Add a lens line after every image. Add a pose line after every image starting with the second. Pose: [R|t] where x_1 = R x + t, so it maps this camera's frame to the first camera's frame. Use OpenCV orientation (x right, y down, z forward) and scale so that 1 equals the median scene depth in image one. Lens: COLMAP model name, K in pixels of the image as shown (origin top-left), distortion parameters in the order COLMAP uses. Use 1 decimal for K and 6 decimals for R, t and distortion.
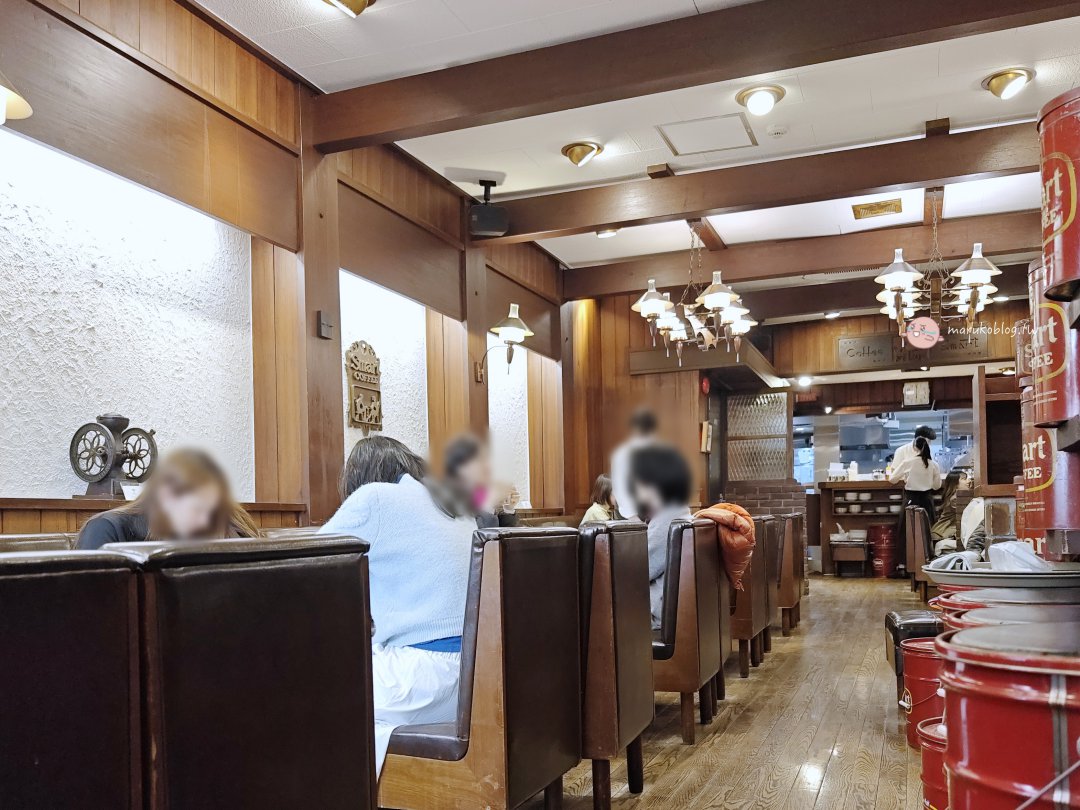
lens RADIAL K [[914.4, 0, 540.0], [0, 914.4, 405.0], [0, 0, 1]] dist [0.001363, 0.001766]
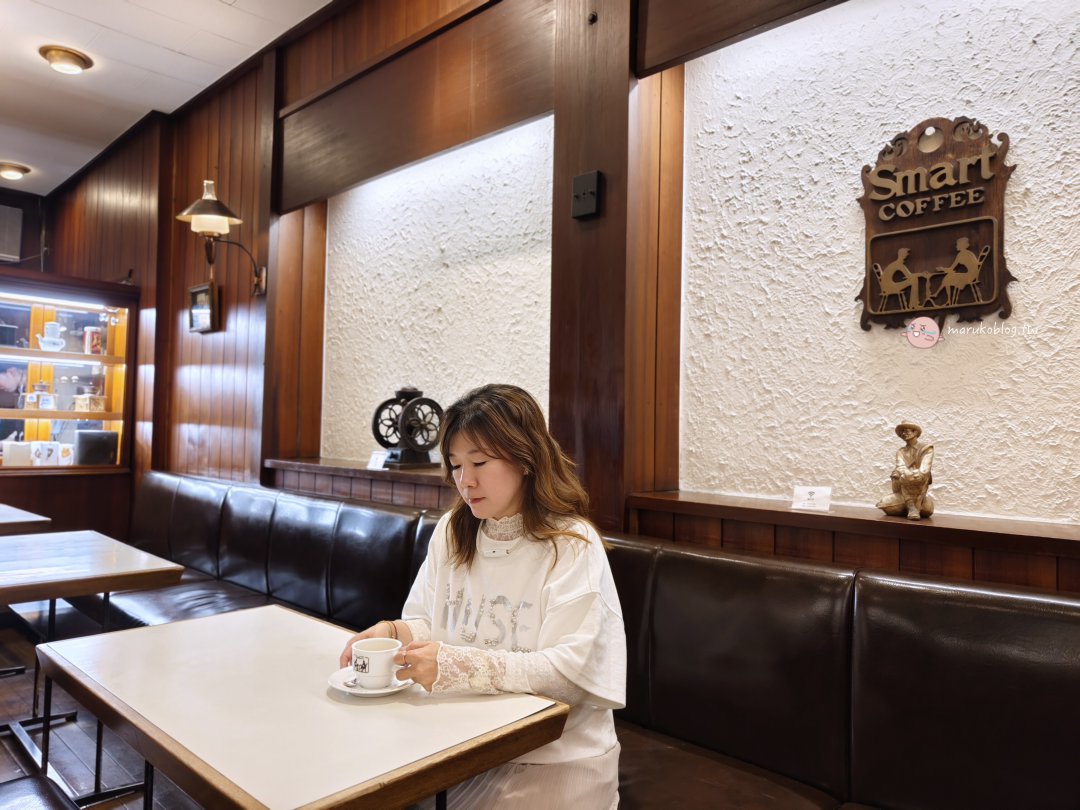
lens RADIAL K [[721.5, 0, 540.0], [0, 721.5, 405.0], [0, 0, 1]] dist [0.006150, 0.001231]
pose [[-0.349514, -0.041244, -0.936023, 0.243747], [0.089916, 0.992943, -0.077327, 0.096260], [0.932606, -0.111190, -0.343339, 1.244777]]
